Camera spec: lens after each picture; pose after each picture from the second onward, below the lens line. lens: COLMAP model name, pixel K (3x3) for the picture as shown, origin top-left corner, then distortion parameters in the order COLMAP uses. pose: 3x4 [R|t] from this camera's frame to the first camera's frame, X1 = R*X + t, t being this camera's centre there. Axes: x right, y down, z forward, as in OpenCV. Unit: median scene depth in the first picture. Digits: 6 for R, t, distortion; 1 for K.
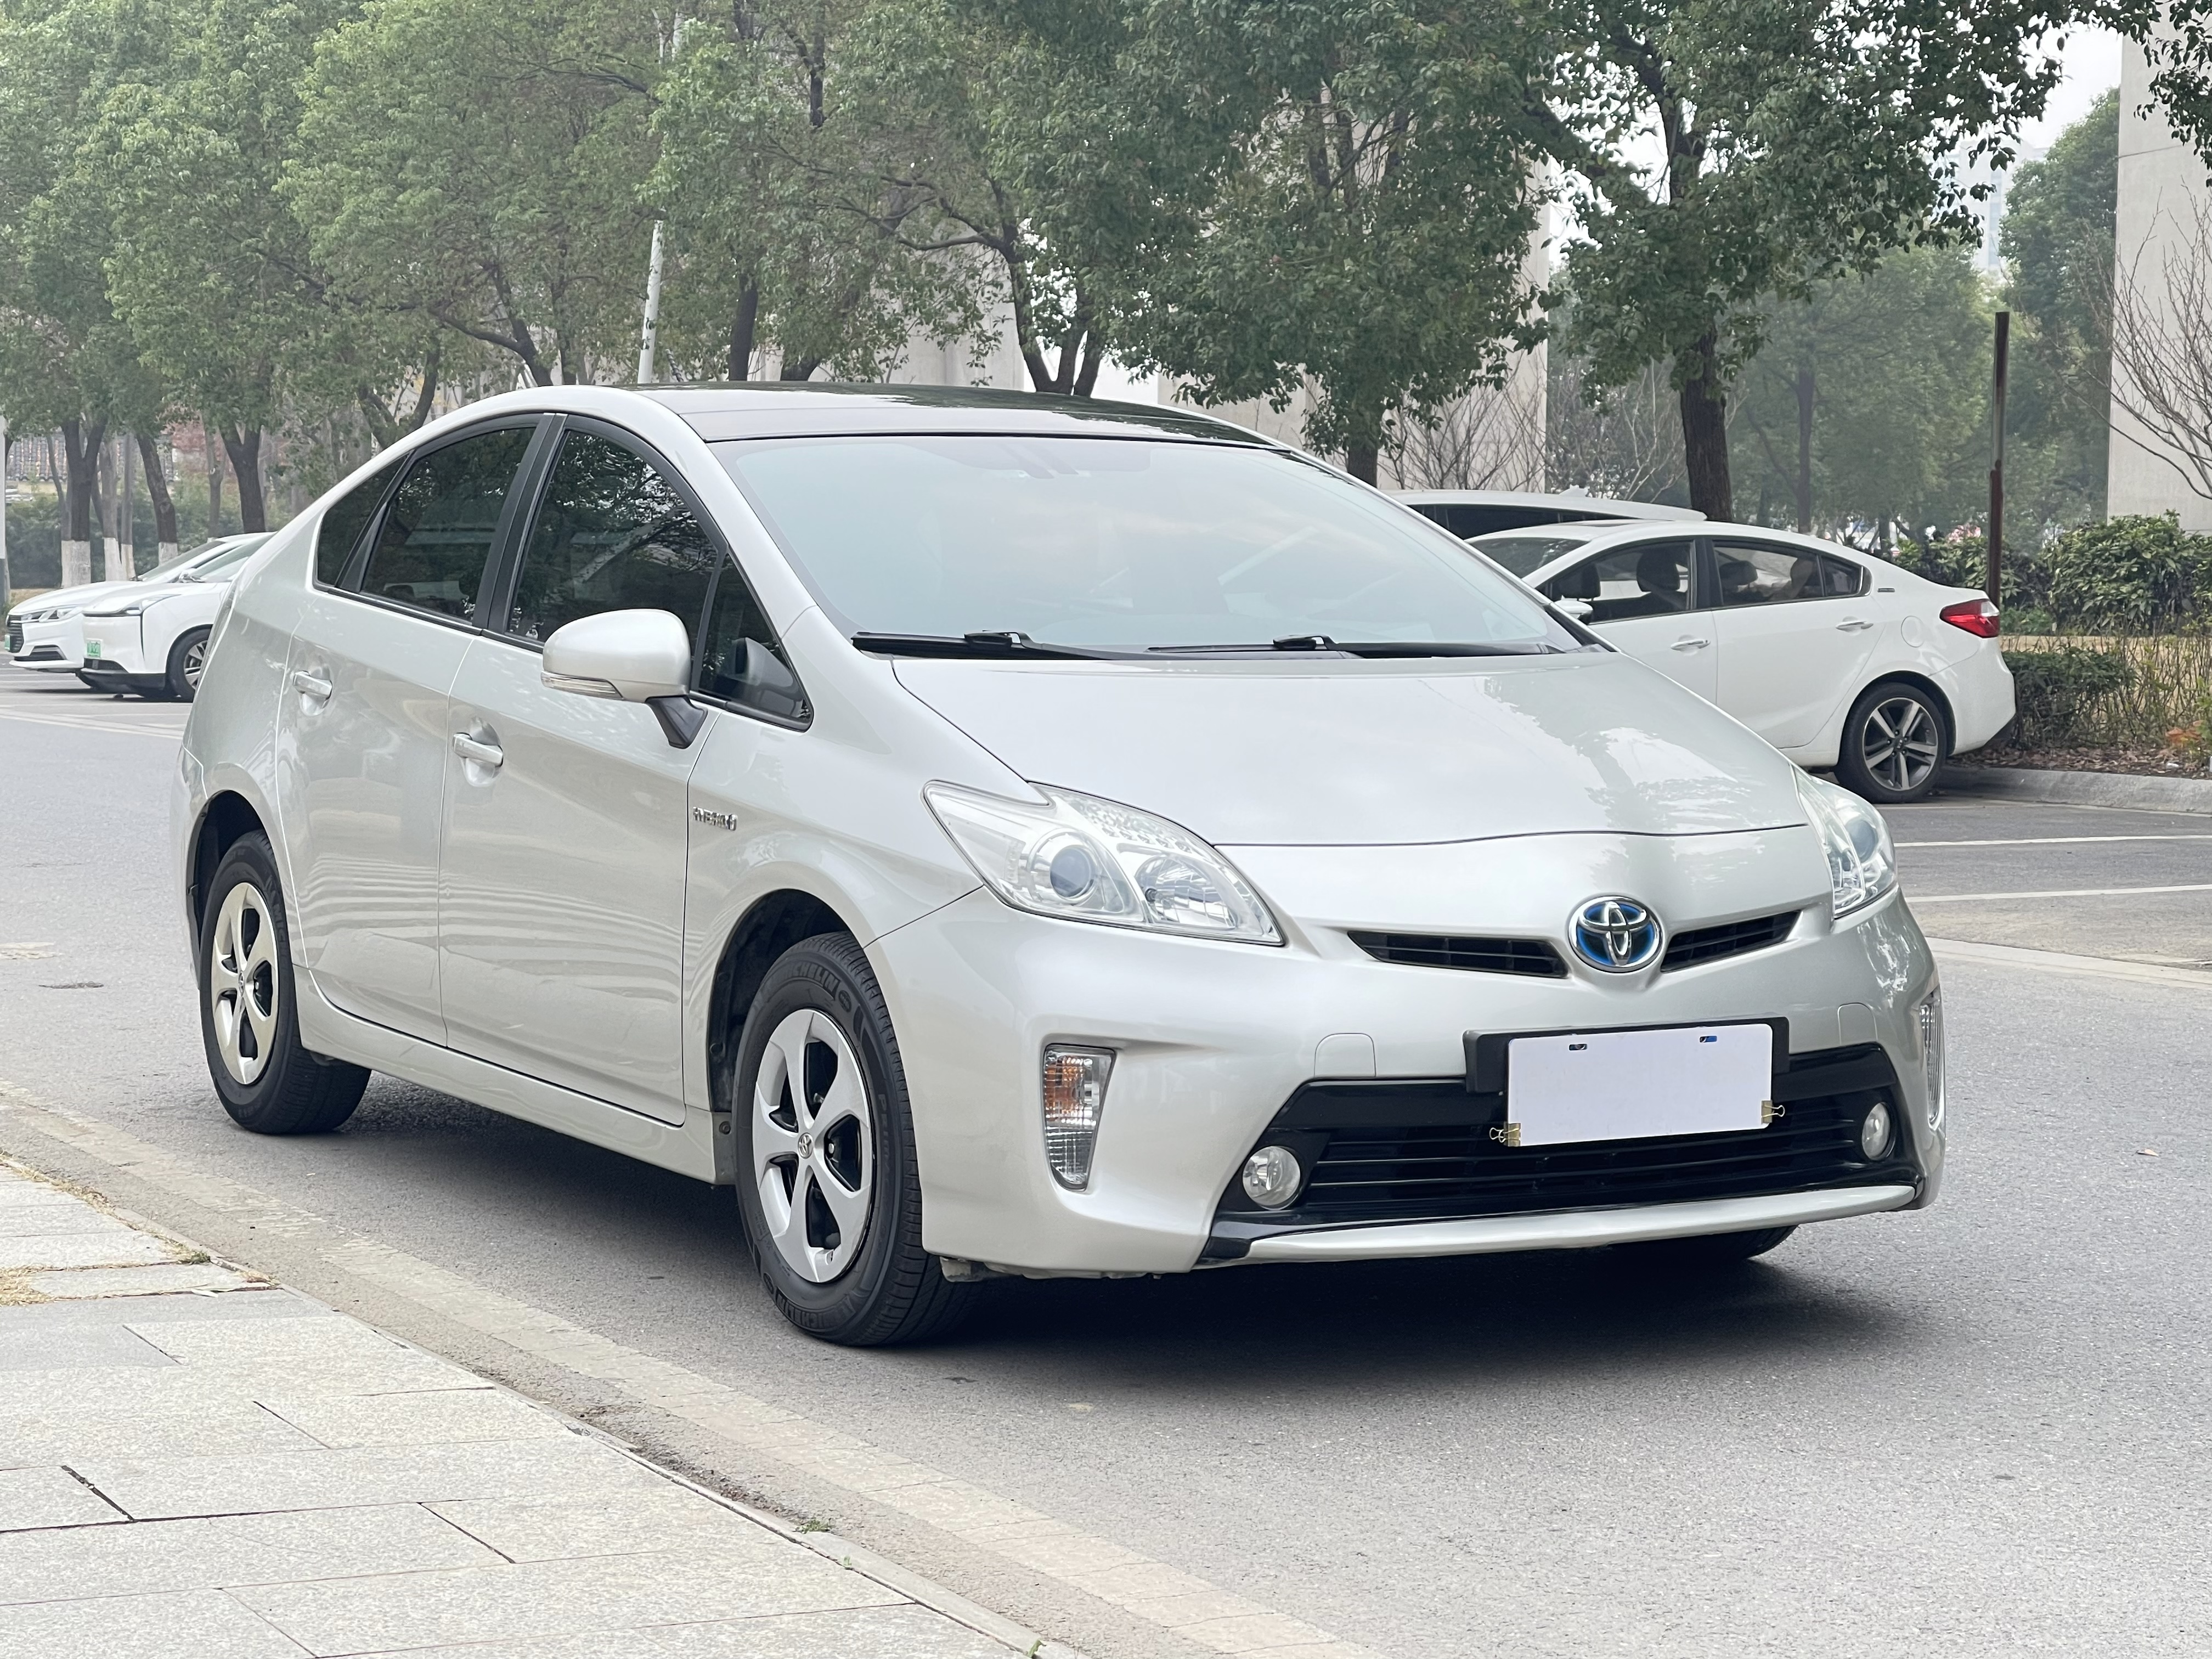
lens RADIAL K [[4112.0, 0, 1106.0], [0, 4112.0, 829.5], [0, 0, 1]] dist [0.162128, 0.002418]
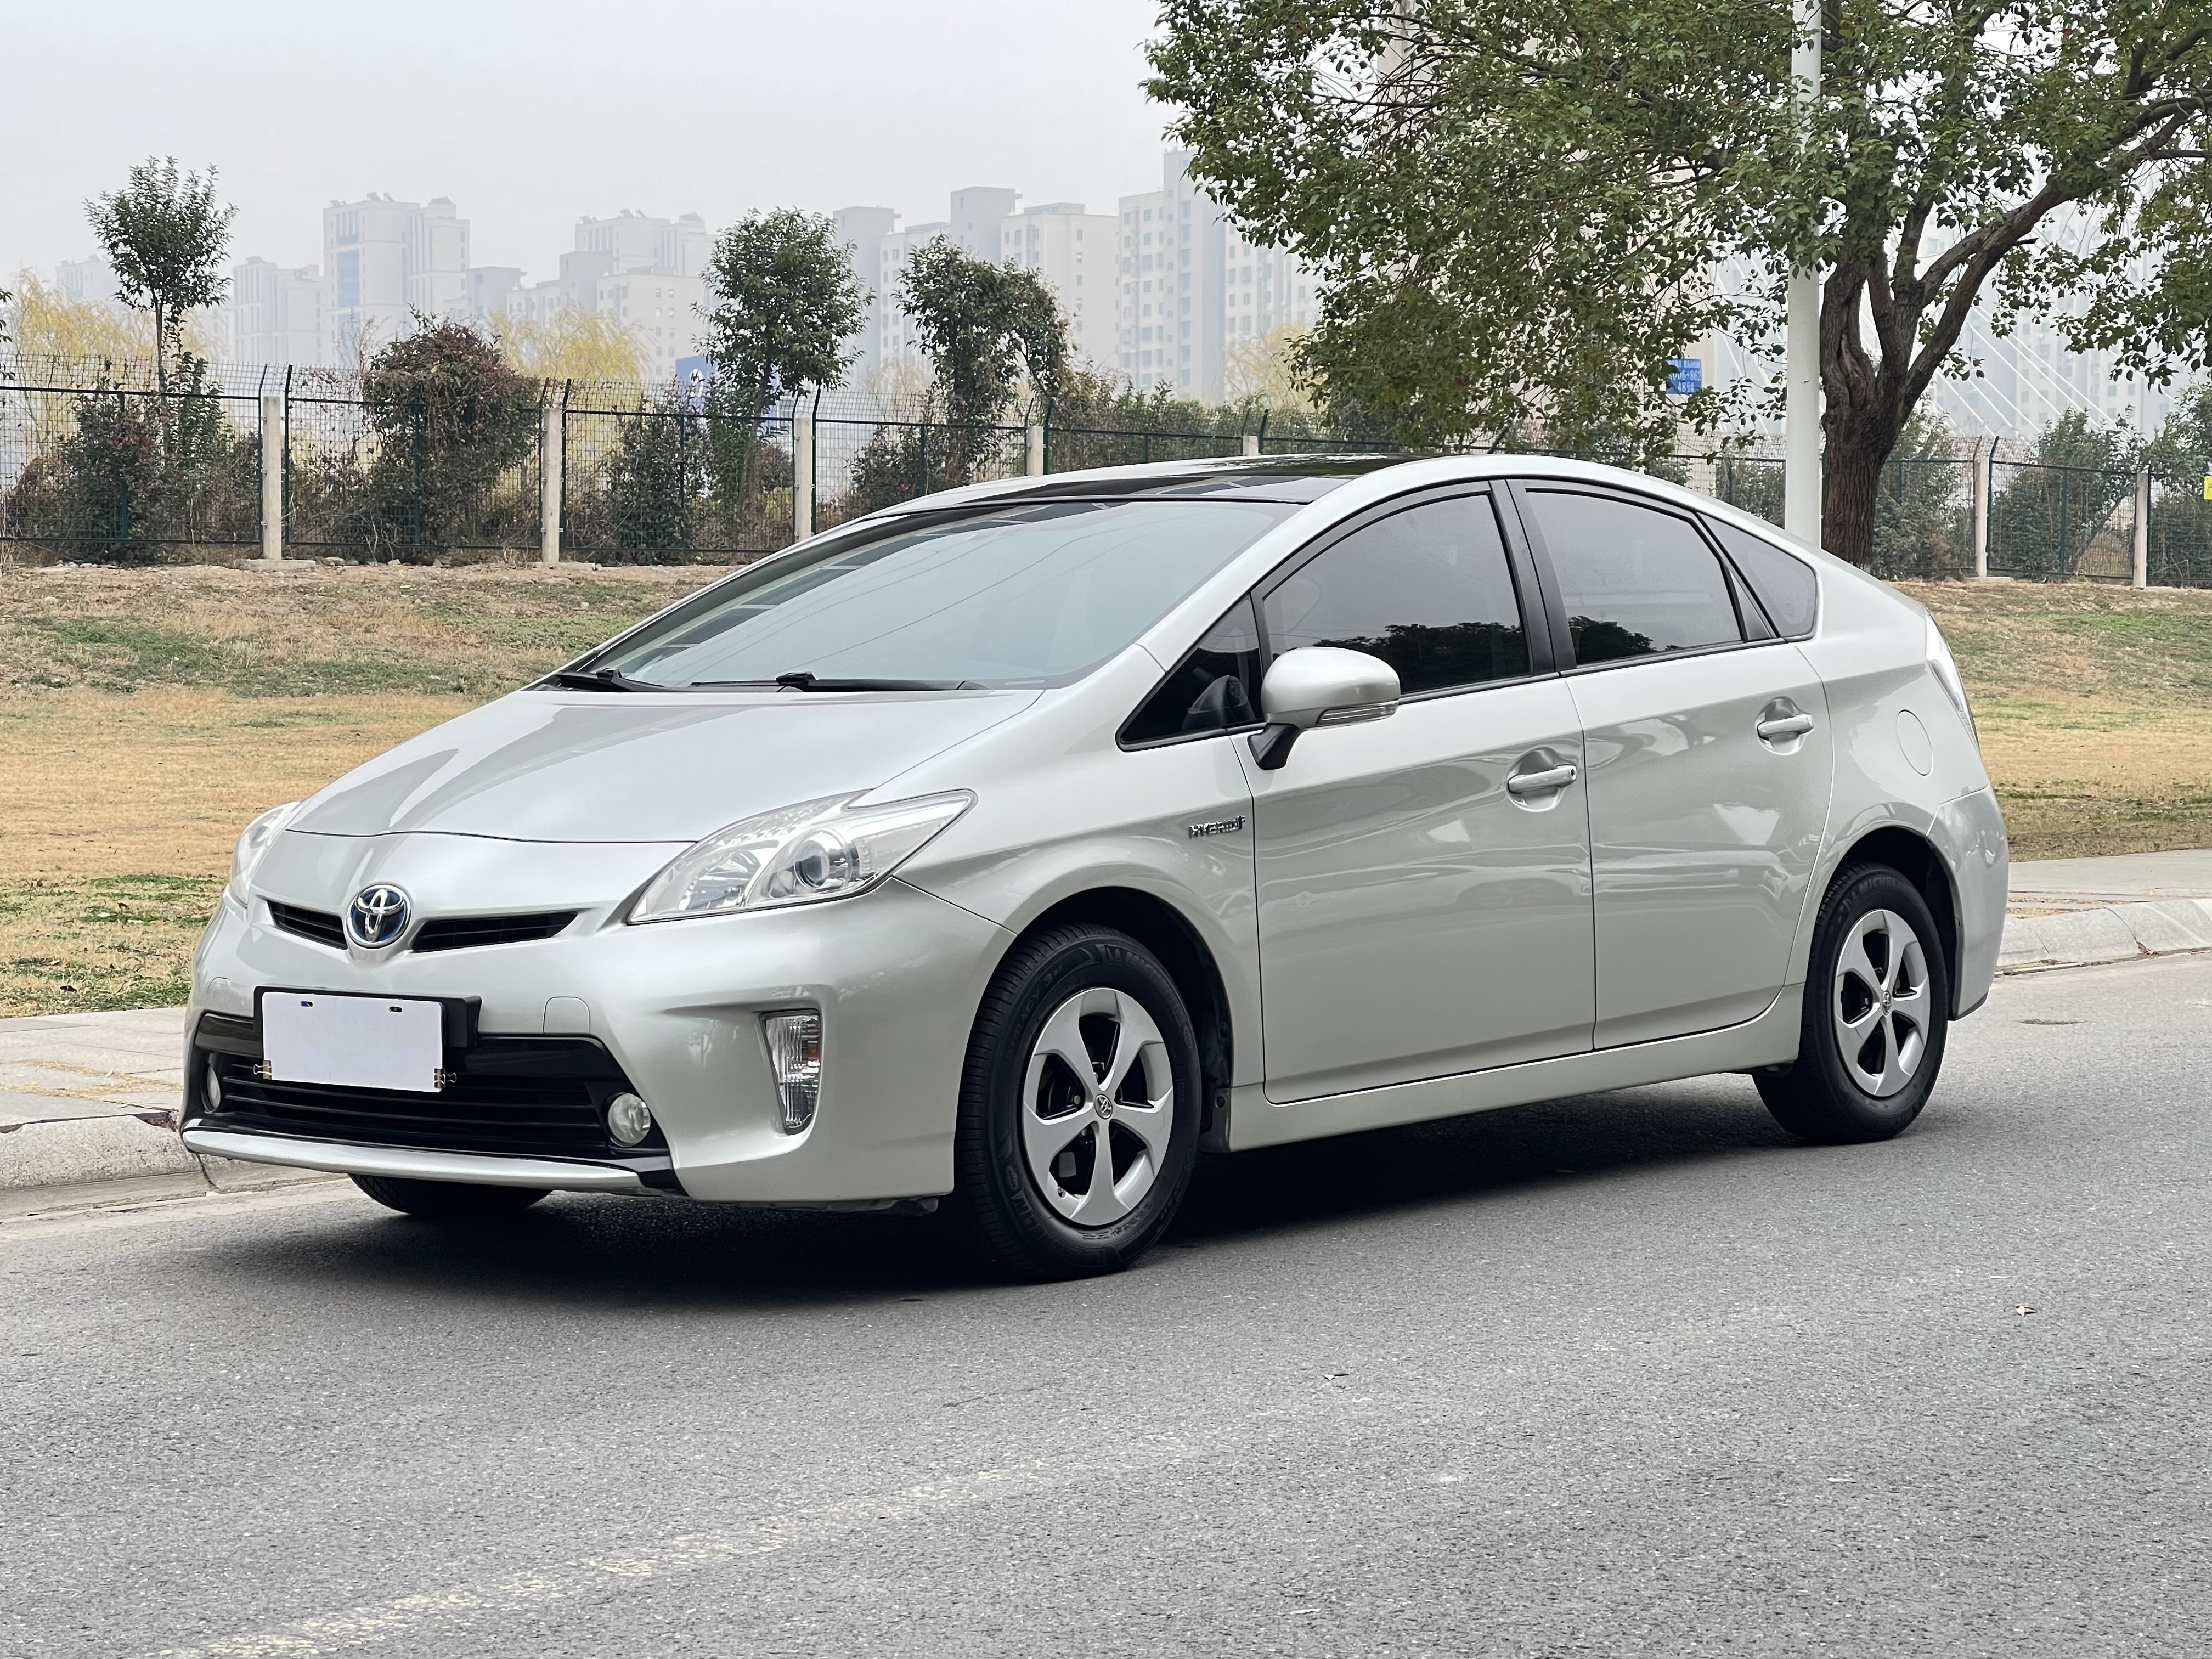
lens RADIAL K [[4112.0, 0, 1106.0], [0, 4112.0, 829.5], [0, 0, 1]] dist [0.162128, 0.002418]
pose [[0.454122, 0.034852, -0.890258, 1.264476], [-0.056152, 0.998368, 0.010442, -0.023235], [0.889168, 0.045248, 0.455337, 0.639893]]
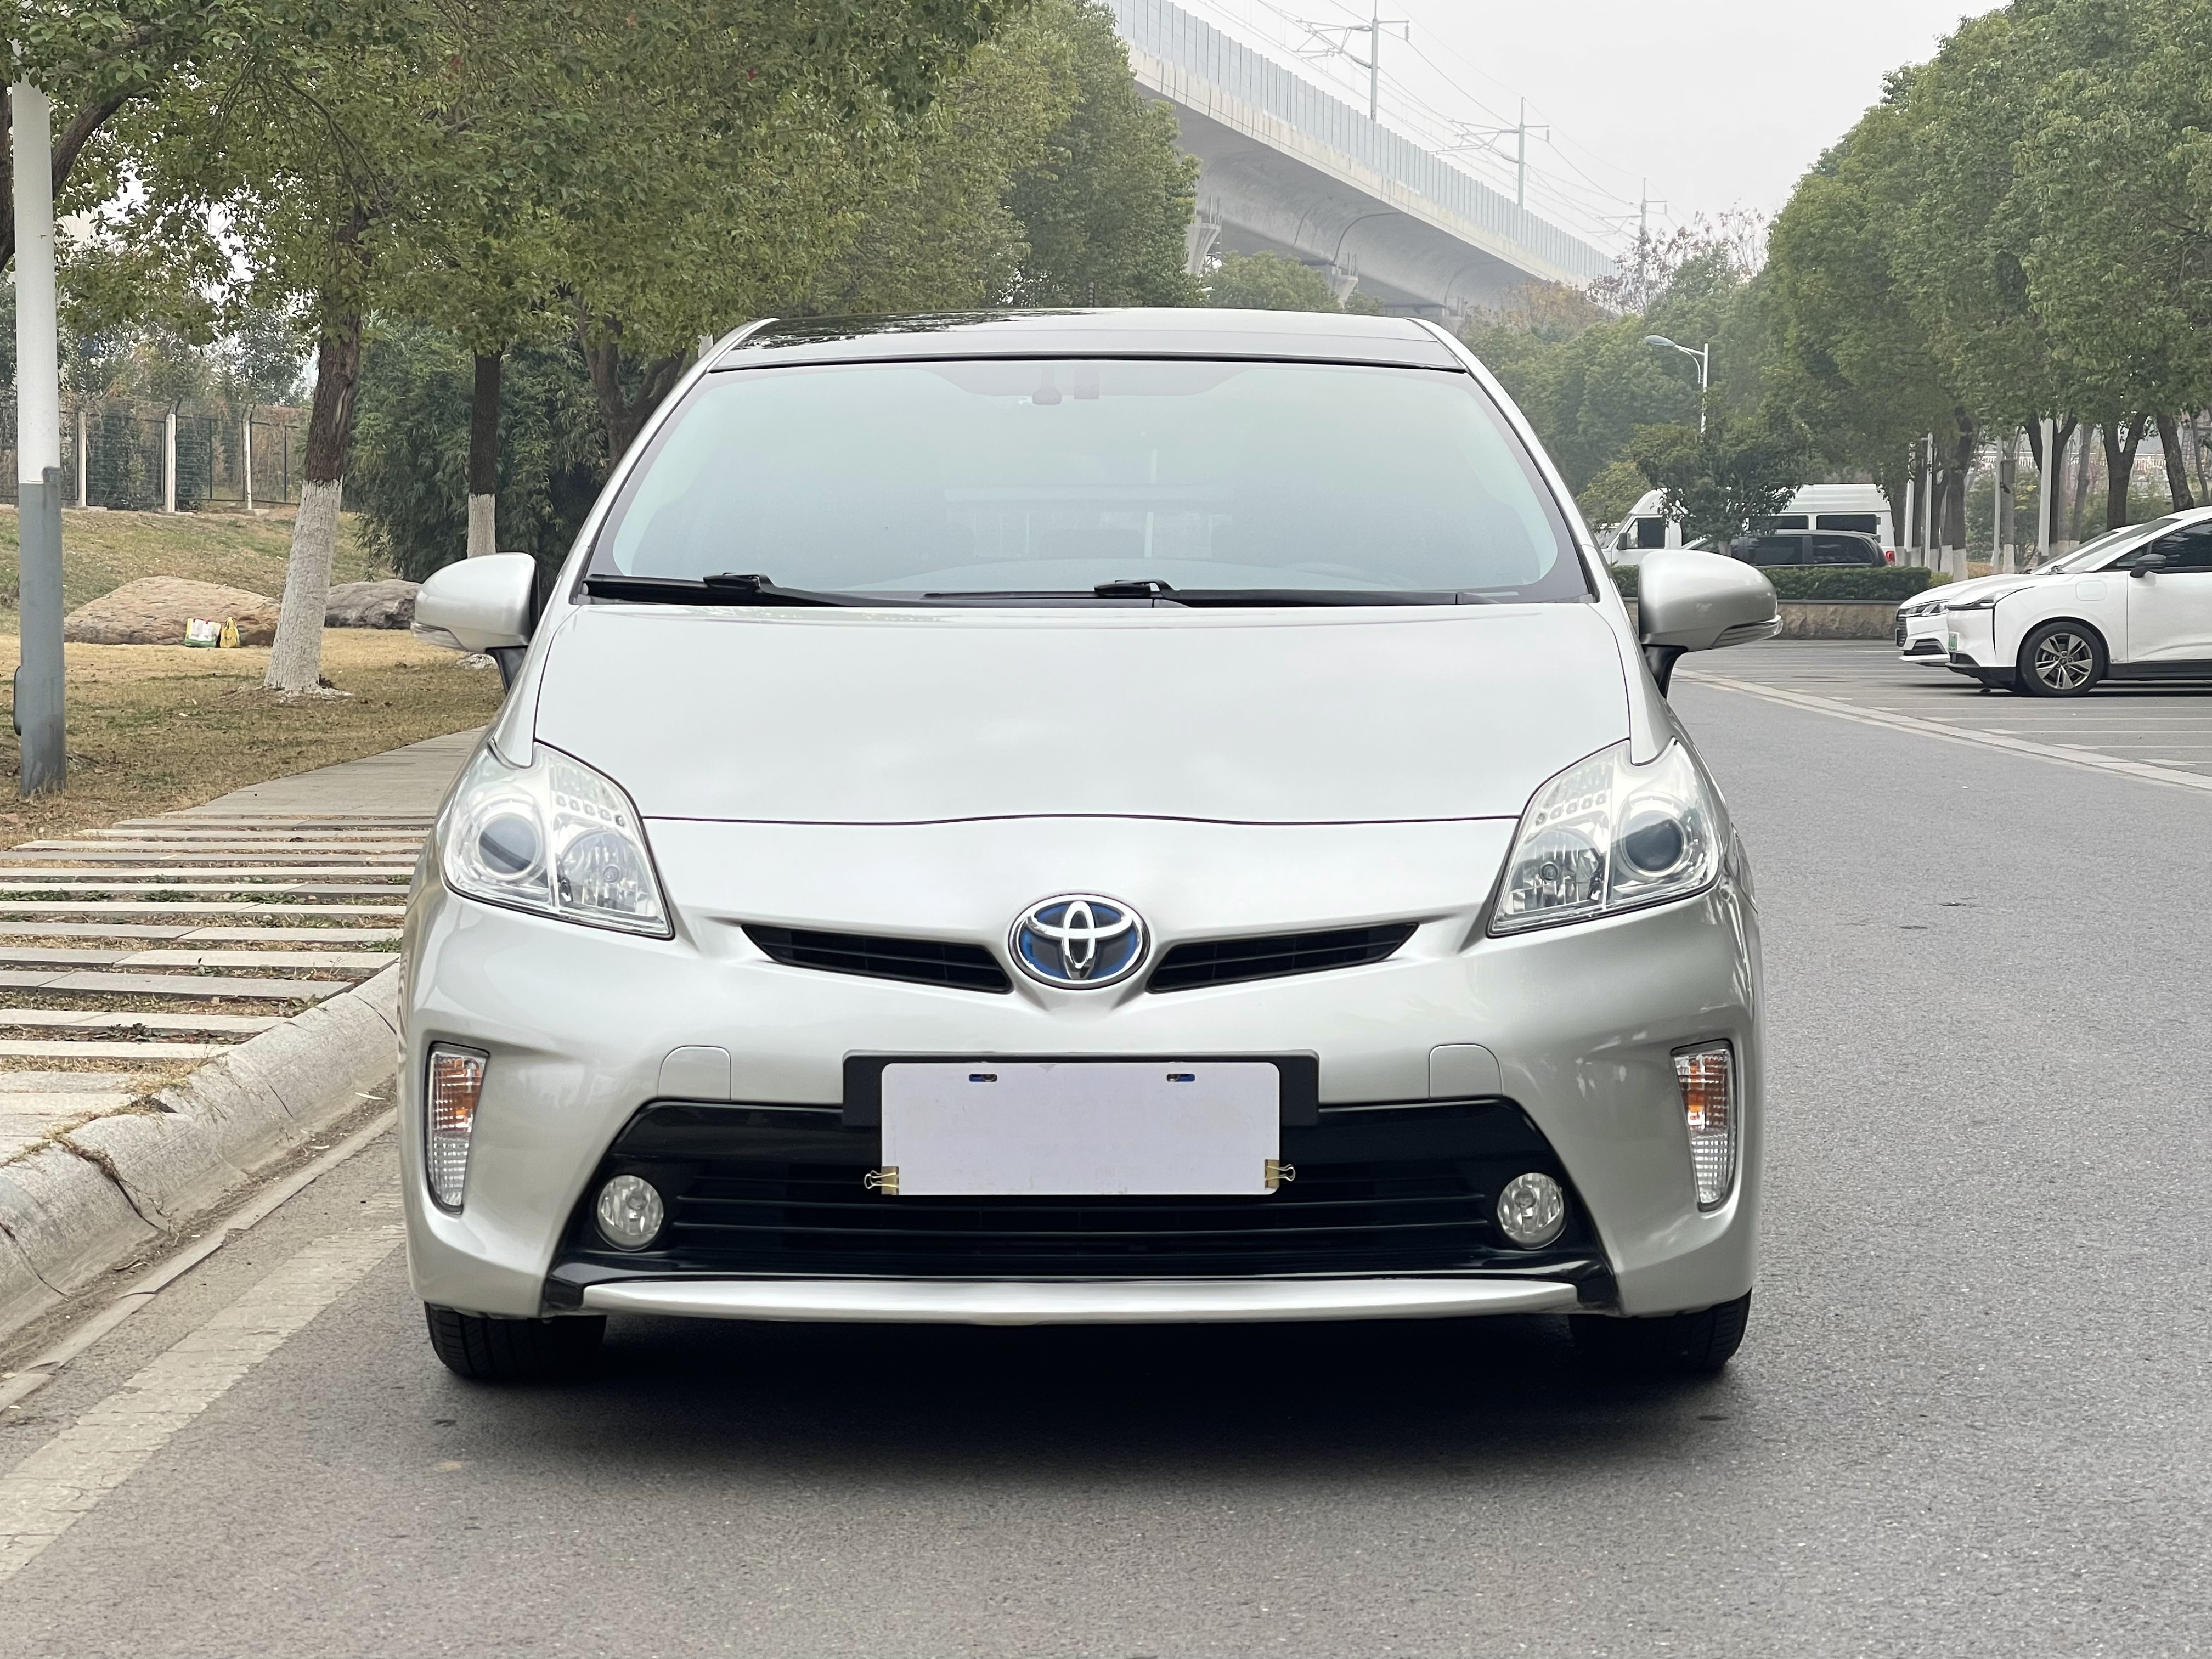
lens RADIAL K [[4112.0, 0, 1106.0], [0, 4112.0, 829.5], [0, 0, 1]] dist [0.162128, 0.002418]
pose [[0.893068, 0.028555, -0.449015, 0.484714], [-0.028129, 0.999575, 0.007621, -0.002813], [0.449042, 0.005825, 0.893492, 0.280542]]
